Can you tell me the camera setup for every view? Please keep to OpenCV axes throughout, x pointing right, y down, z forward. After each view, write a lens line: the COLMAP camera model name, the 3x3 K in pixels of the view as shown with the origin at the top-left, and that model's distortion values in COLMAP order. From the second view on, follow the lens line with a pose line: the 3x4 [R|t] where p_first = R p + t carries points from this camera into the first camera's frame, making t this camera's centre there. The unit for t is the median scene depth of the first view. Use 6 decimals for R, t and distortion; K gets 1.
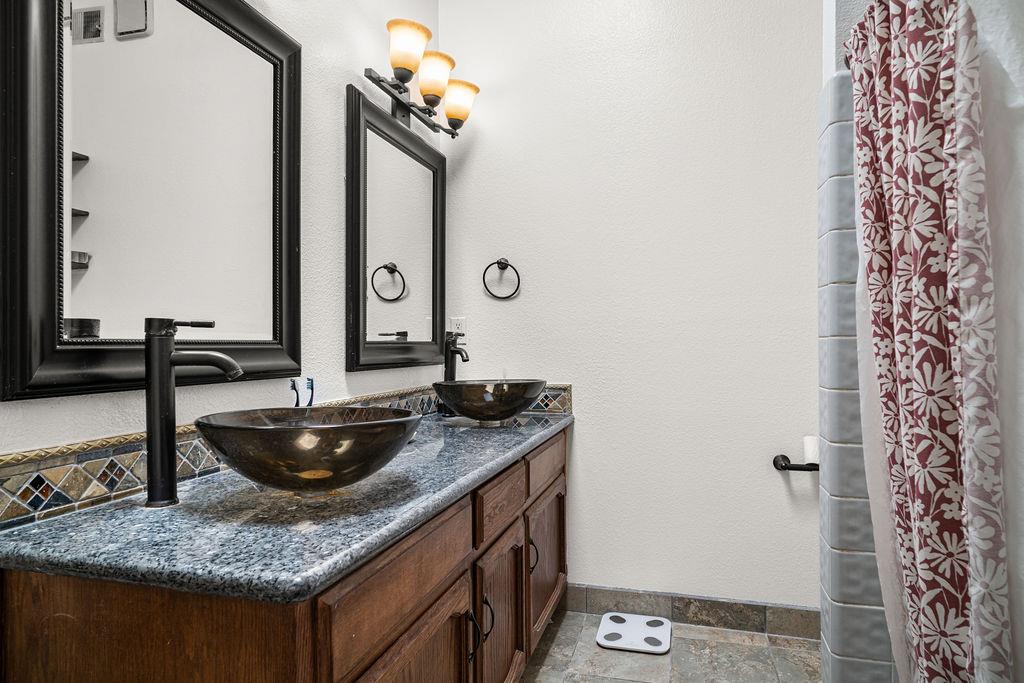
lens RADIAL K [[617.6, 0, 524.4], [0, 617.6, 357.5], [0, 0, 1]] dist [-0.005332, 0.002037]
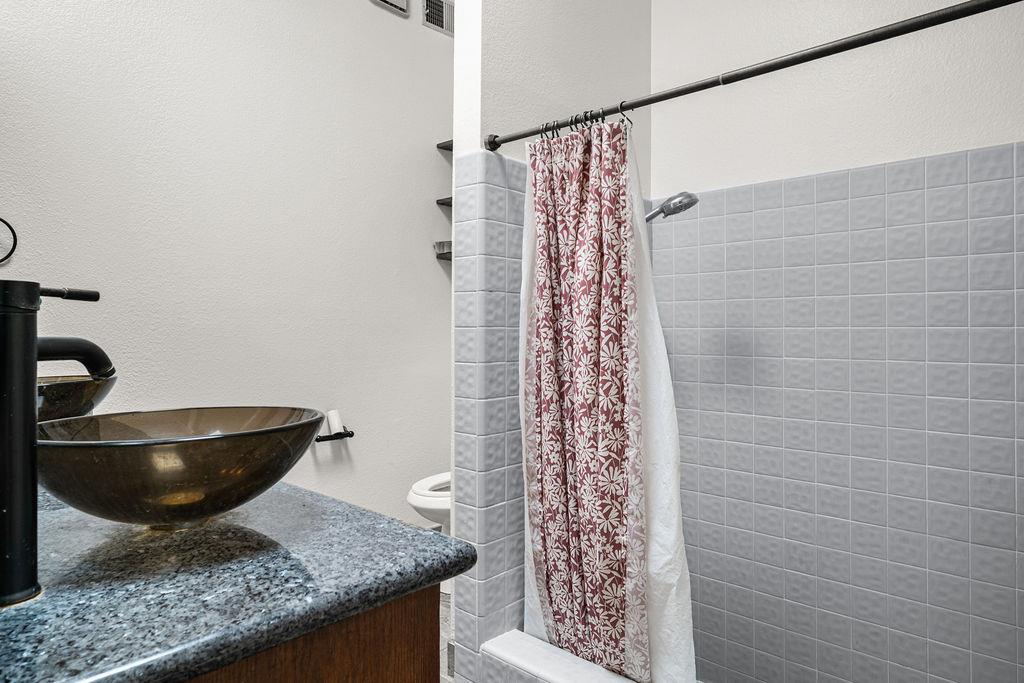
lens RADIAL K [[617.6, 0, 515.0], [0, 617.6, 335.6], [0, 0, 1]] dist [-0.005332, 0.002037]
pose [[0.442510, 0.001627, 0.896762, -1.235667], [0.016627, 0.999812, -0.010019, 0.003439], [-0.896609, 0.019344, 0.442400, 0.419722]]
